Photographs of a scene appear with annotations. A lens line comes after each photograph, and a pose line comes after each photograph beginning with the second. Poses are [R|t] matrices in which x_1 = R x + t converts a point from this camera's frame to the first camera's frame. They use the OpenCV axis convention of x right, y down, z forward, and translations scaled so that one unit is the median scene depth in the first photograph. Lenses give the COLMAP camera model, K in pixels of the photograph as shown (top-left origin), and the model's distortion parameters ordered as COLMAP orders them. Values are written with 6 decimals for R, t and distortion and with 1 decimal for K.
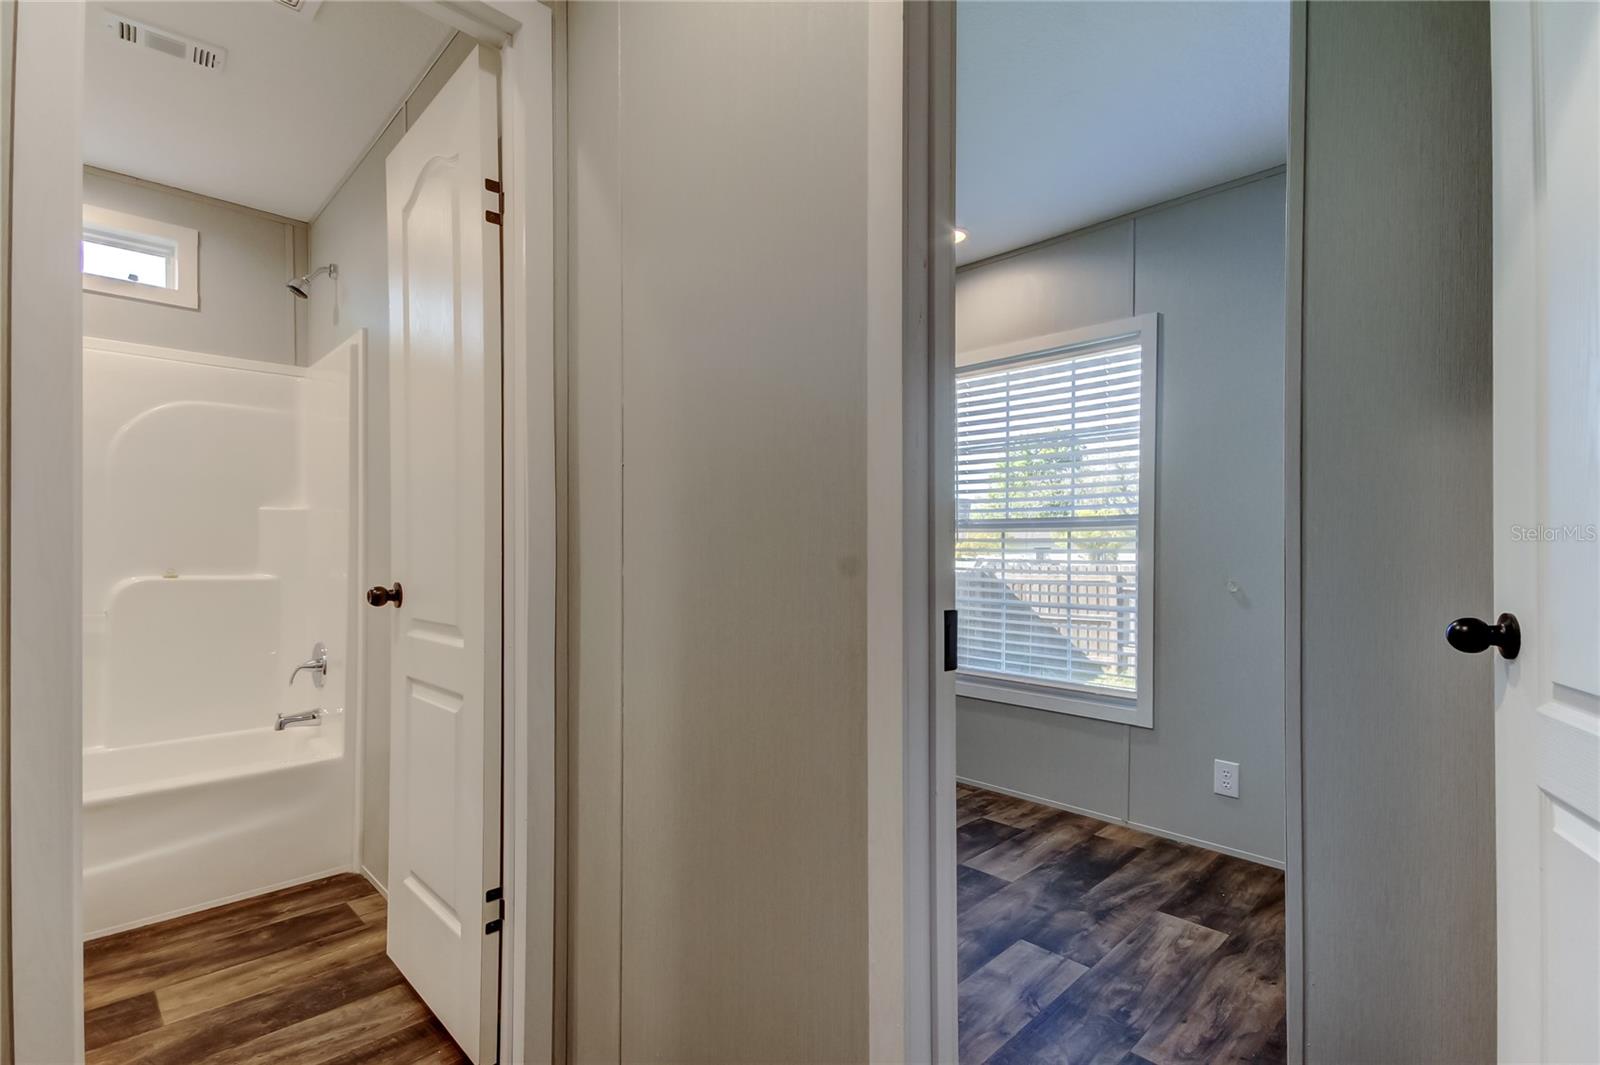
lens RADIAL K [[750.6, 0, 792.6], [0, 750.6, 544.8], [0, 0, 1]] dist [0.022724, -0.004674]
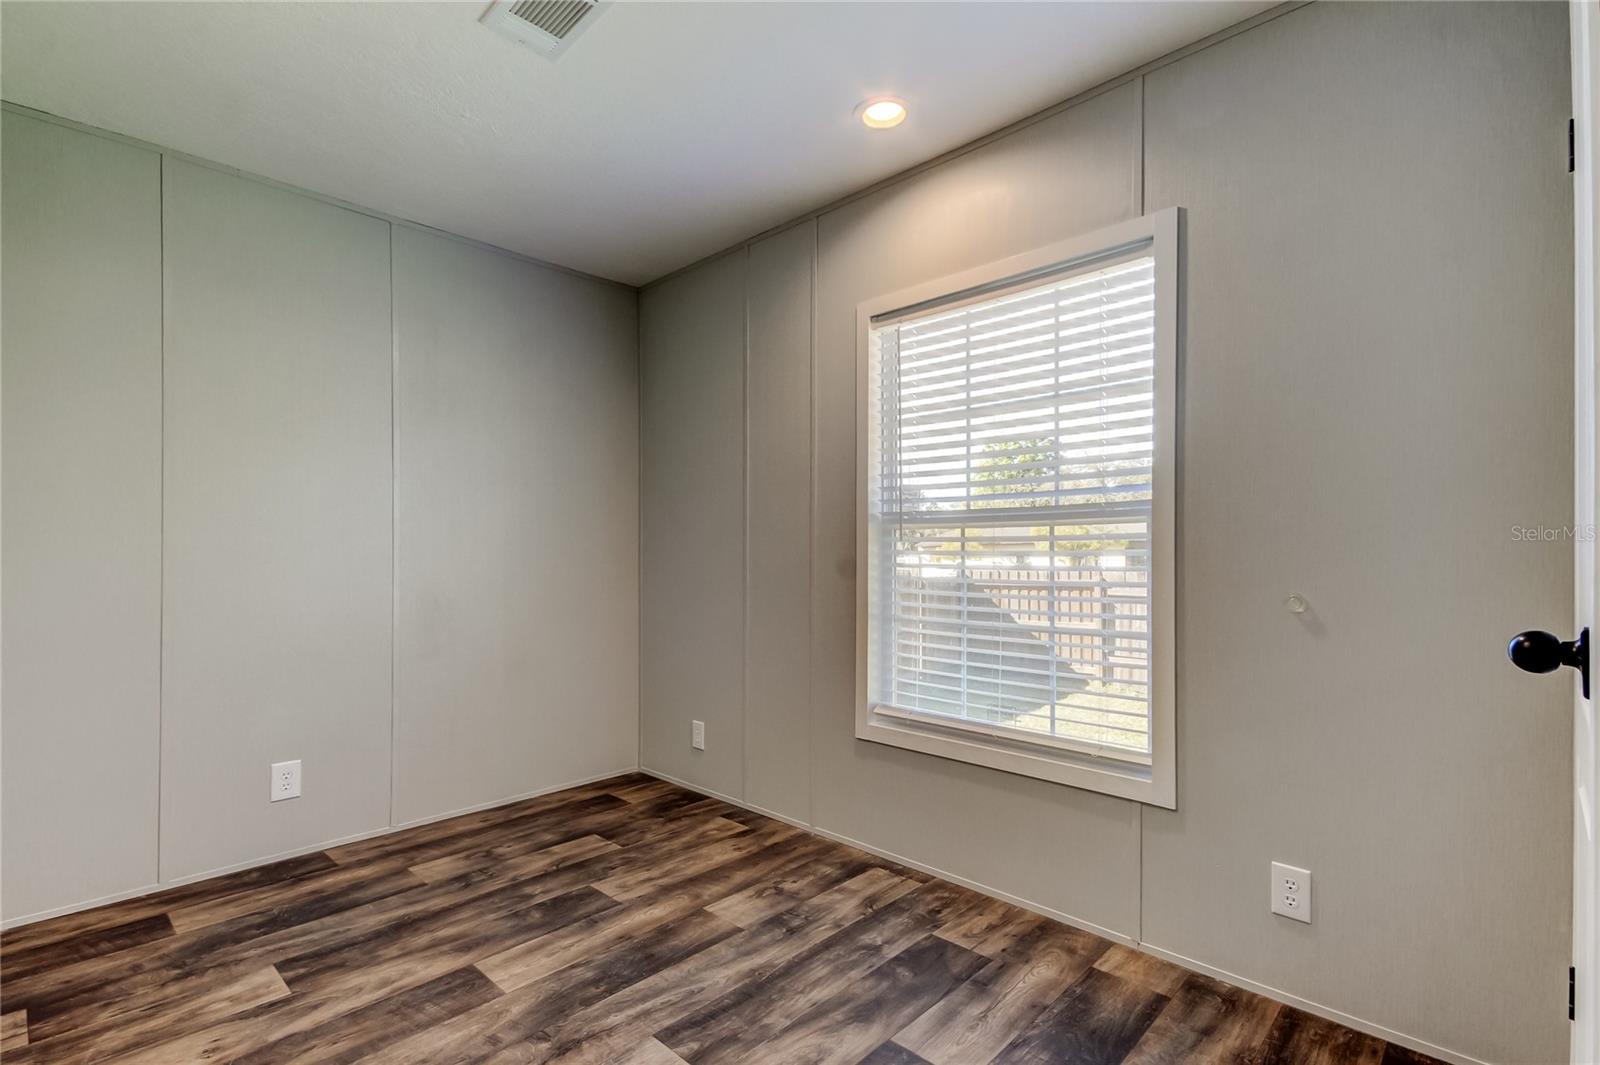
lens RADIAL K [[750.6, 0, 776.3], [0, 750.6, 548.9], [0, 0, 1]] dist [0.022724, -0.004674]
pose [[0.999977, -0.006197, 0.002692, 0.111010], [0.006201, 0.999980, -0.001443, 0.004081], [-0.002683, 0.001459, 0.999995, 0.307648]]
